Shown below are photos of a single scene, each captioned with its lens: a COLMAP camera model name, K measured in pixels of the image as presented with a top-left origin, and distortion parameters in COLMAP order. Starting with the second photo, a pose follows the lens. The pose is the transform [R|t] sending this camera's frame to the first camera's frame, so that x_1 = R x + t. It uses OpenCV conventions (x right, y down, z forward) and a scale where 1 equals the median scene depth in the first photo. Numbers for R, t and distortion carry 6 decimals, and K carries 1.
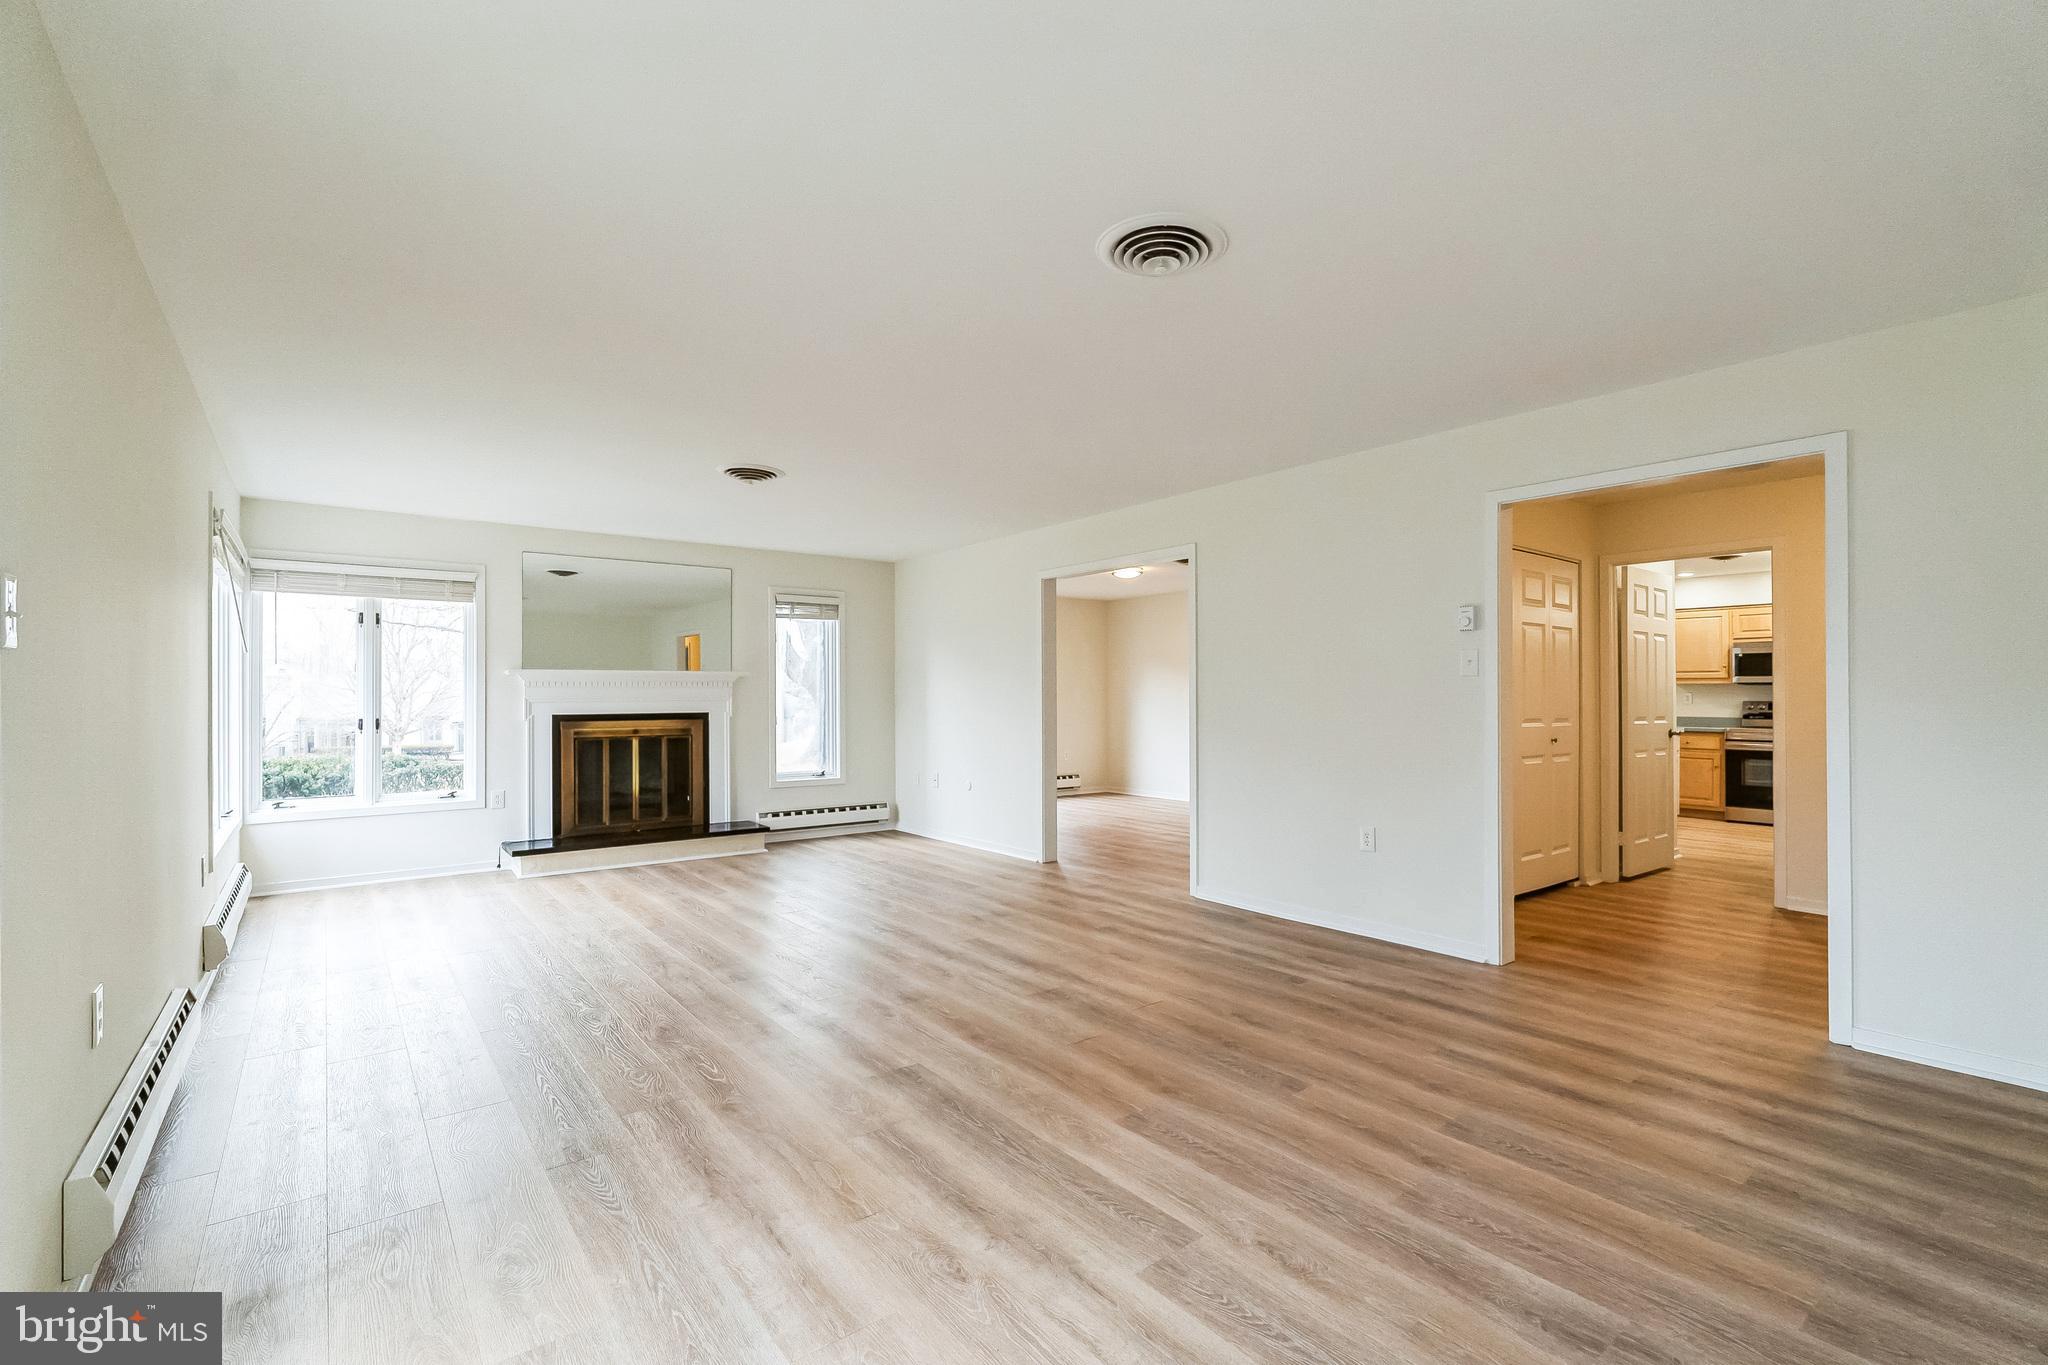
lens RADIAL K [[903.4, 0, 1024.0], [0, 903.4, 682.5], [0, 0, 1]] dist [-0.002492, -0.000113]
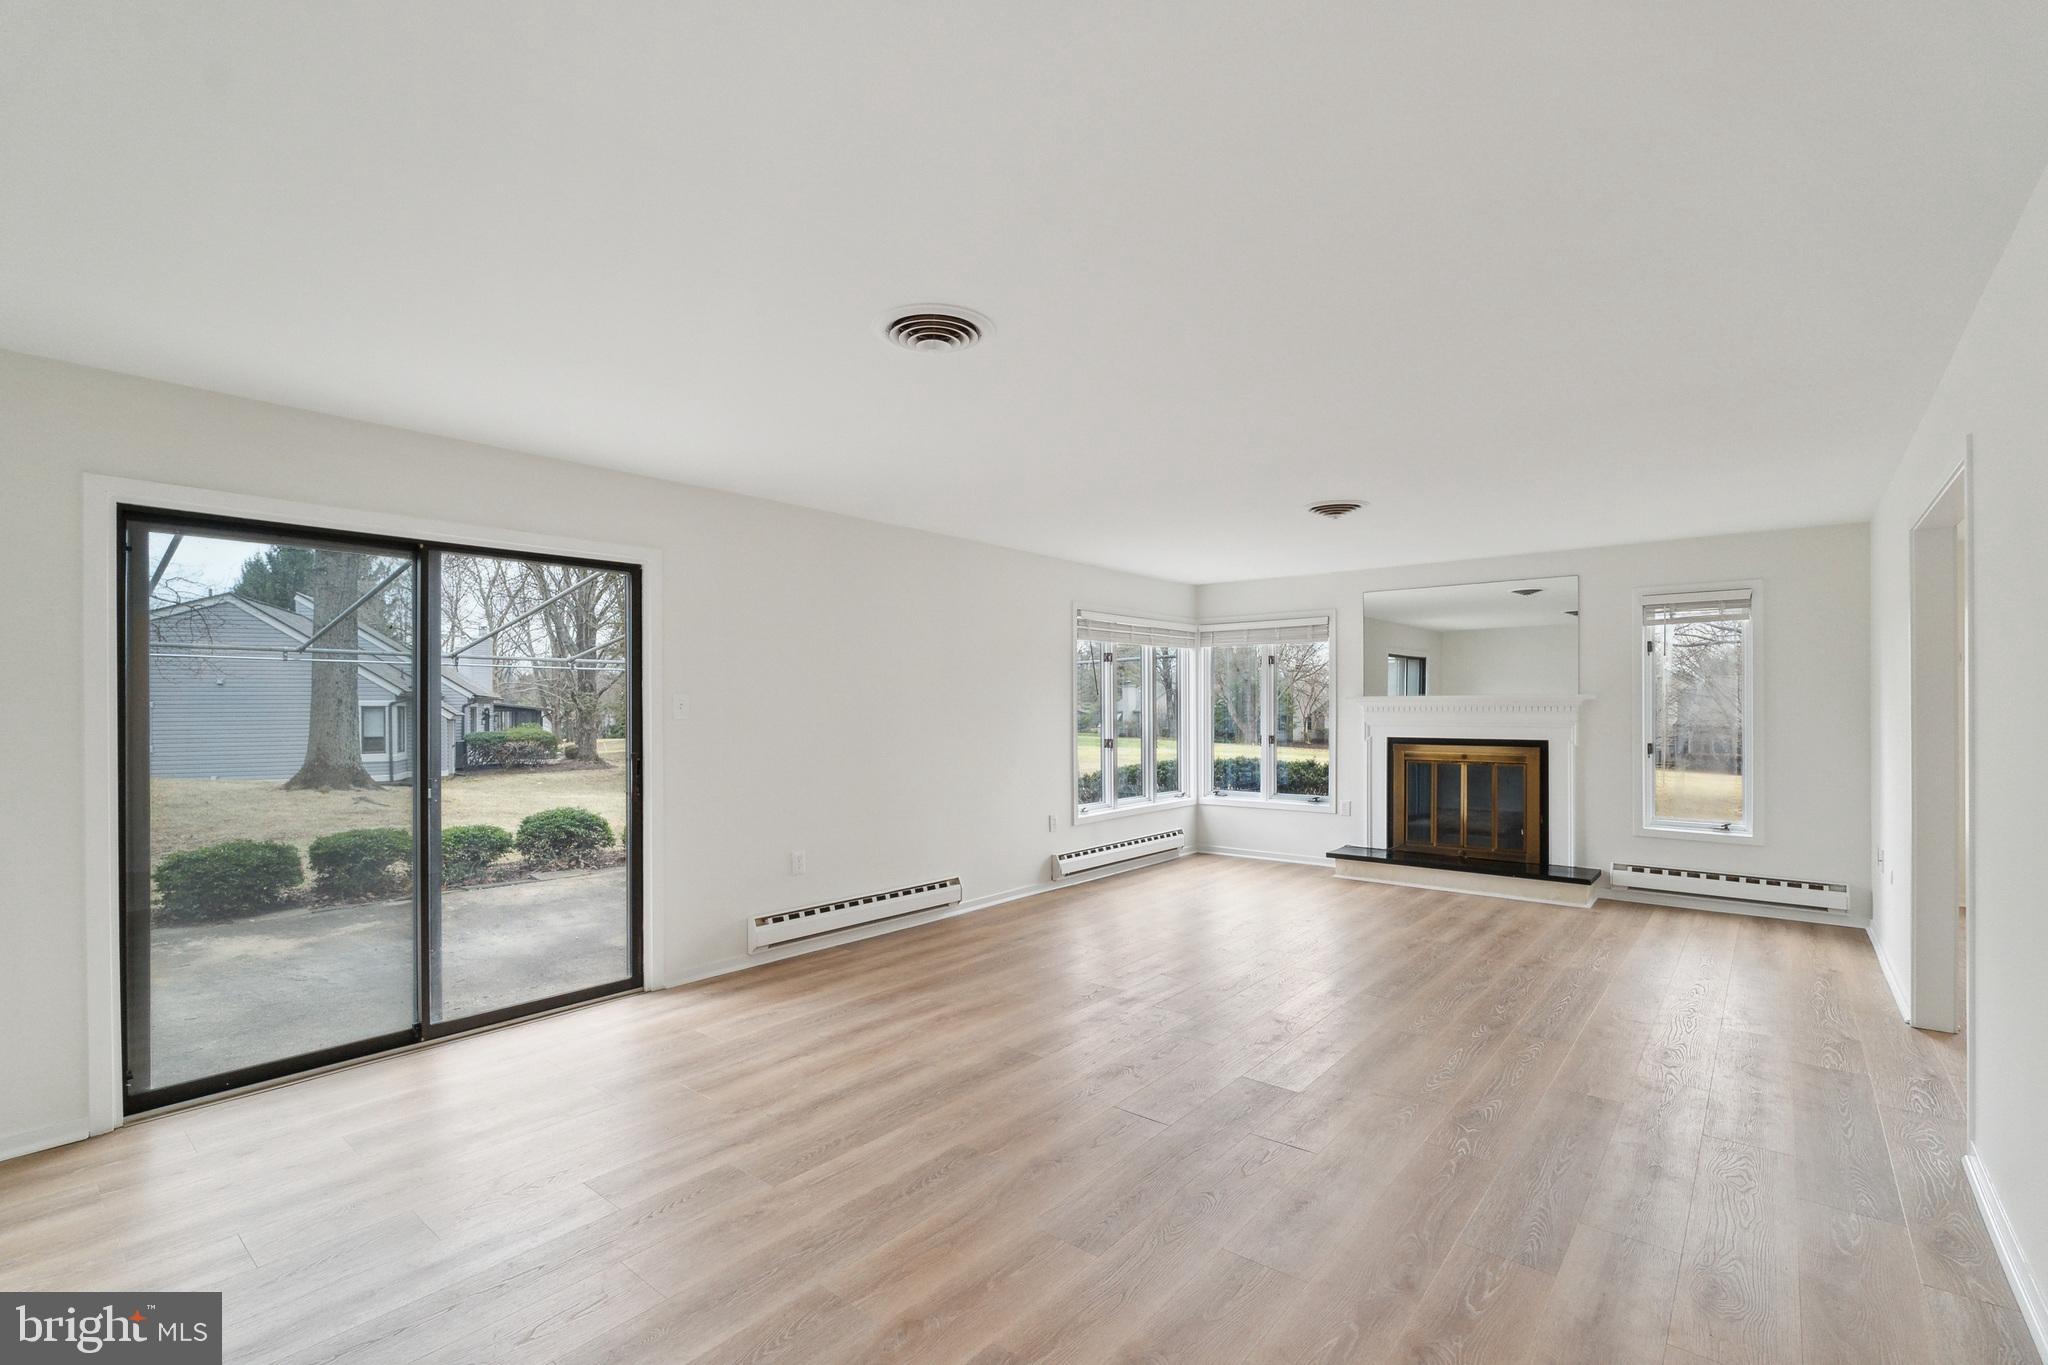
lens RADIAL K [[910.3, 0, 1023.8], [0, 910.3, 697.0], [0, 0, 1]] dist [-0.001531, -0.000286]
pose [[0.218613, -0.005420, -0.975797, 0.466797], [0.017800, 0.999840, -0.001566, -0.019747], [0.975649, -0.017027, 0.218674, 0.330199]]
